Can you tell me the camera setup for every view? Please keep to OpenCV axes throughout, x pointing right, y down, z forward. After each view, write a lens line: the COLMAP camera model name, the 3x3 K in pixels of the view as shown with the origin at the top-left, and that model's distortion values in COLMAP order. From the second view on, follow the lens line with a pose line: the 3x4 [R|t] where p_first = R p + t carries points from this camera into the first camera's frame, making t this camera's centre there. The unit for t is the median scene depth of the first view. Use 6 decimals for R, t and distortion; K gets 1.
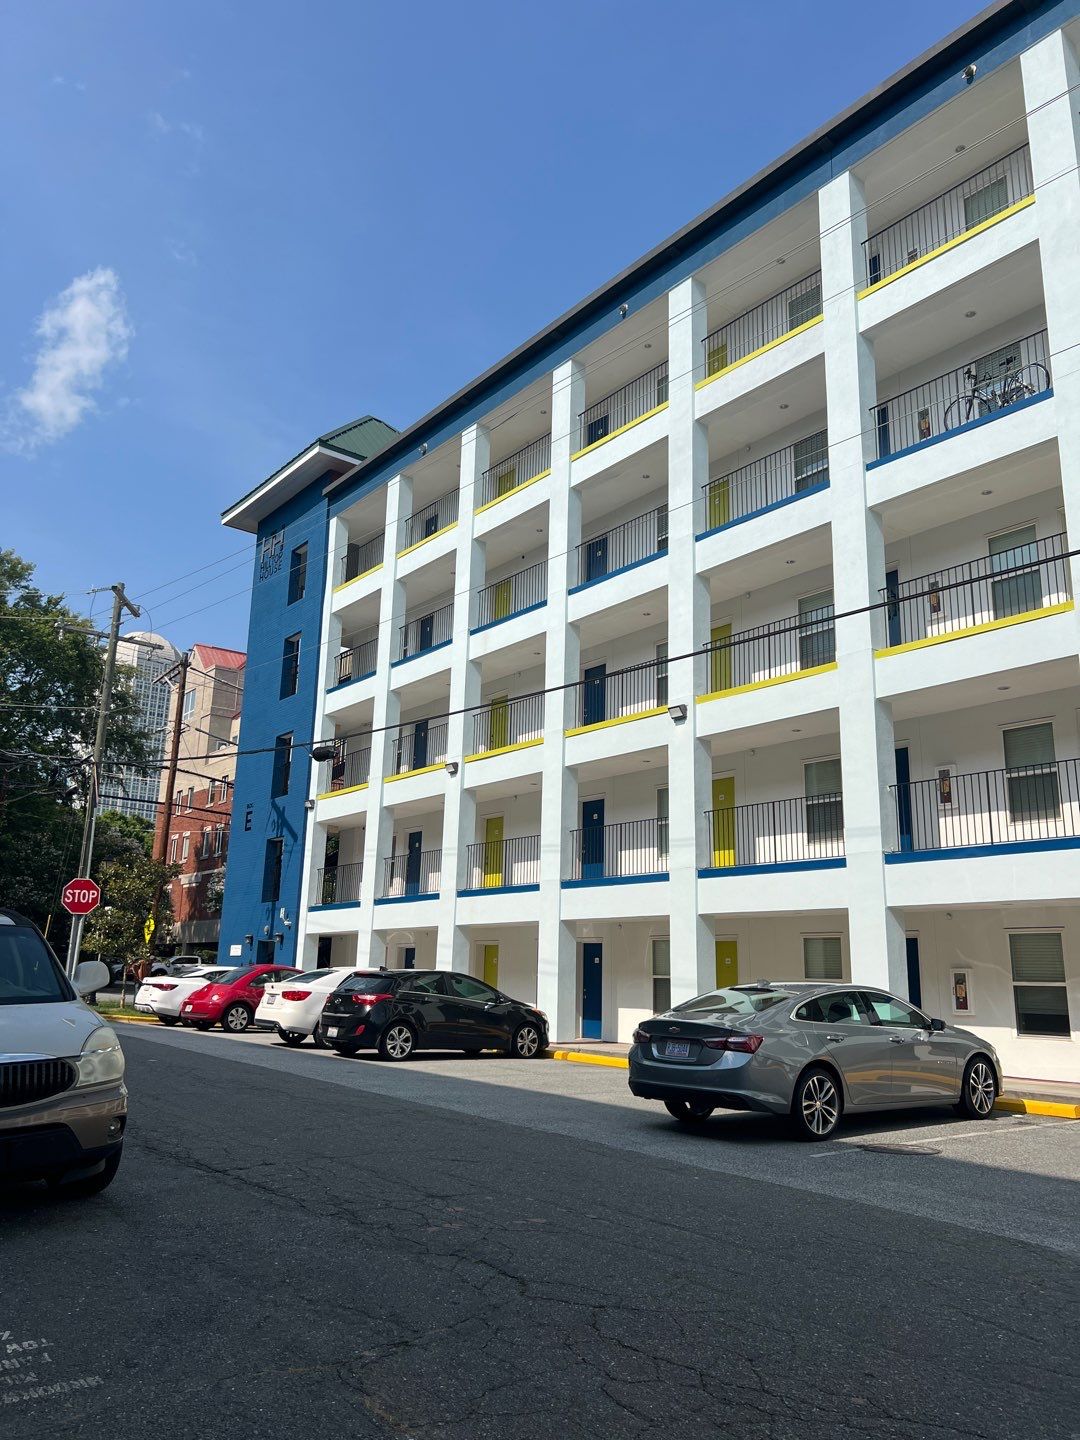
lens RADIAL K [[1066.5, 0, 540.0], [0, 1066.5, 720.0], [0, 0, 1]] dist [0.079724, -0.148172]
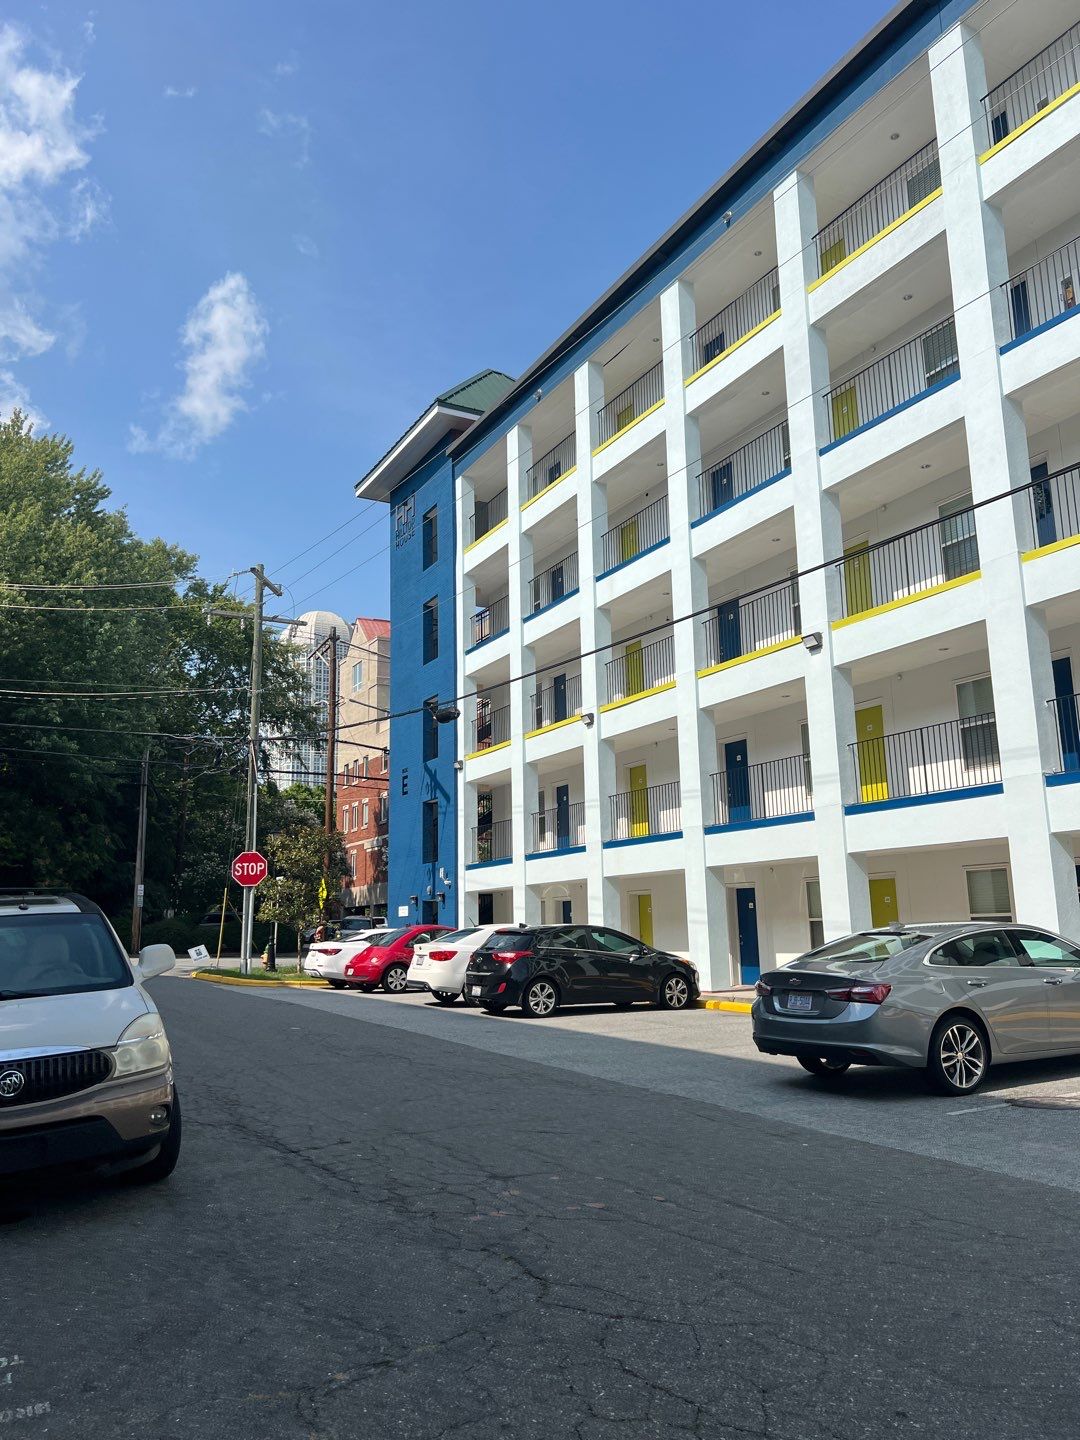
lens RADIAL K [[1074.7, 0, 540.0], [0, 1074.7, 720.0], [0, 0, 1]] dist [0.082285, -0.137046]
pose [[0.986028, -0.078335, -0.147014, 0.022985], [0.085171, 0.995531, 0.040790, 0.002100], [0.143161, -0.052742, 0.988293, 0.018915]]
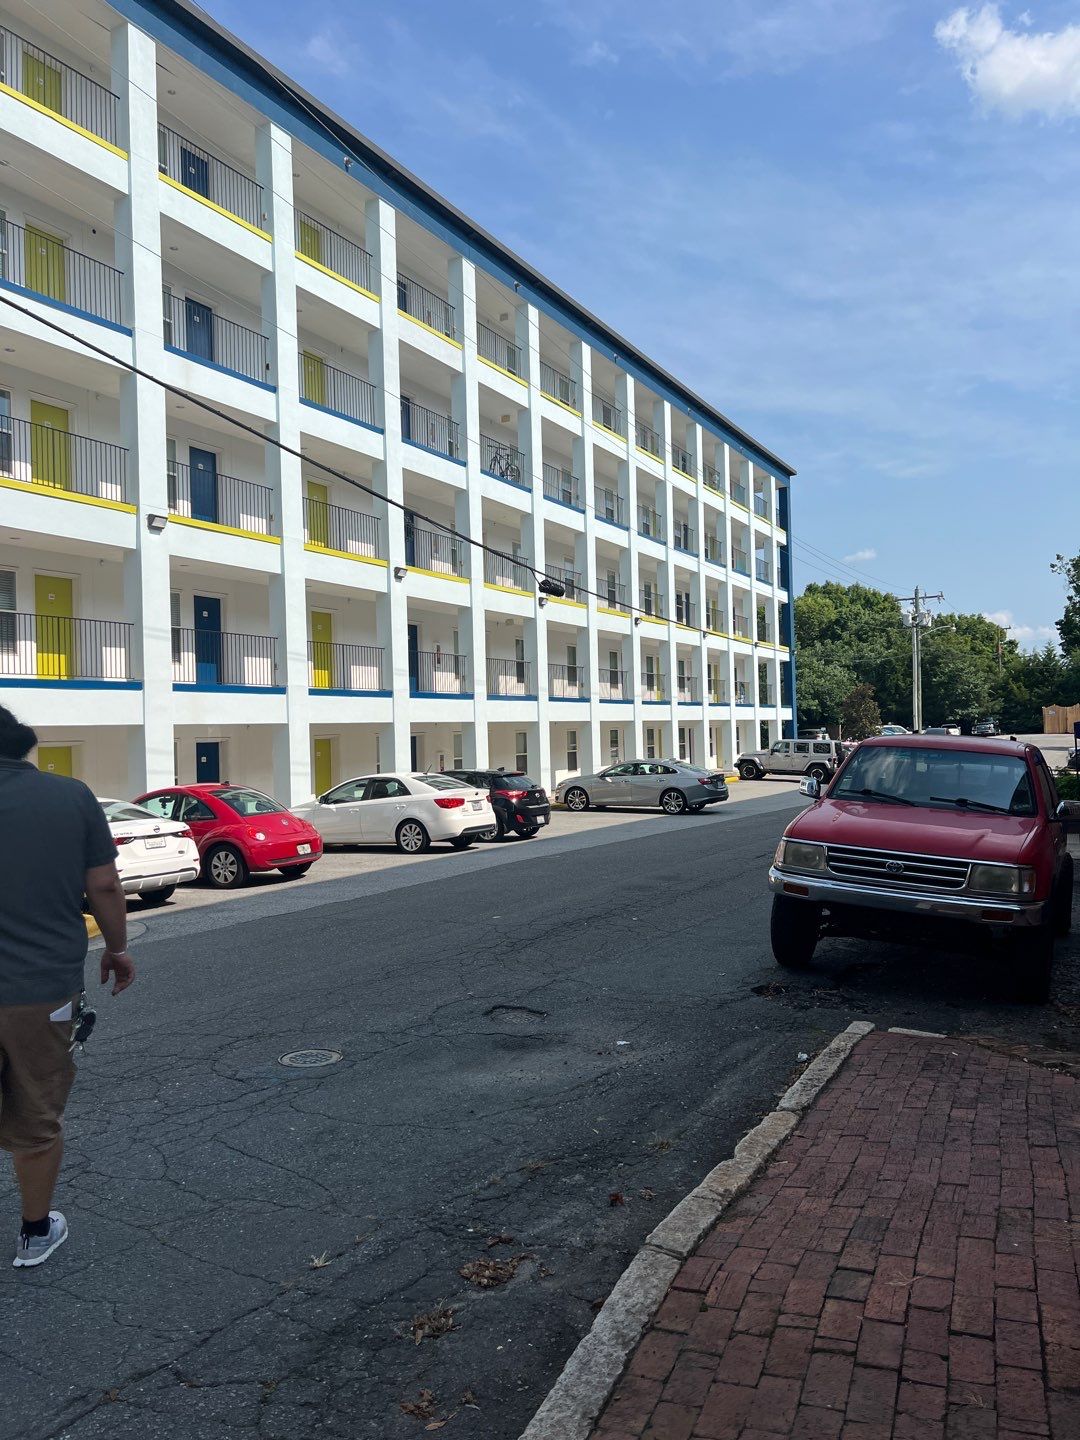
lens RADIAL K [[649.1, 0, 539.7], [0, 649.1, 756.6], [0, 0, 1]] dist [0.028496, 0.000032]
pose [[-0.201574, -0.005802, 0.979456, -0.643687], [-0.162939, 0.986248, -0.027691, 0.199374], [-0.965825, -0.165173, -0.199748, 0.902565]]
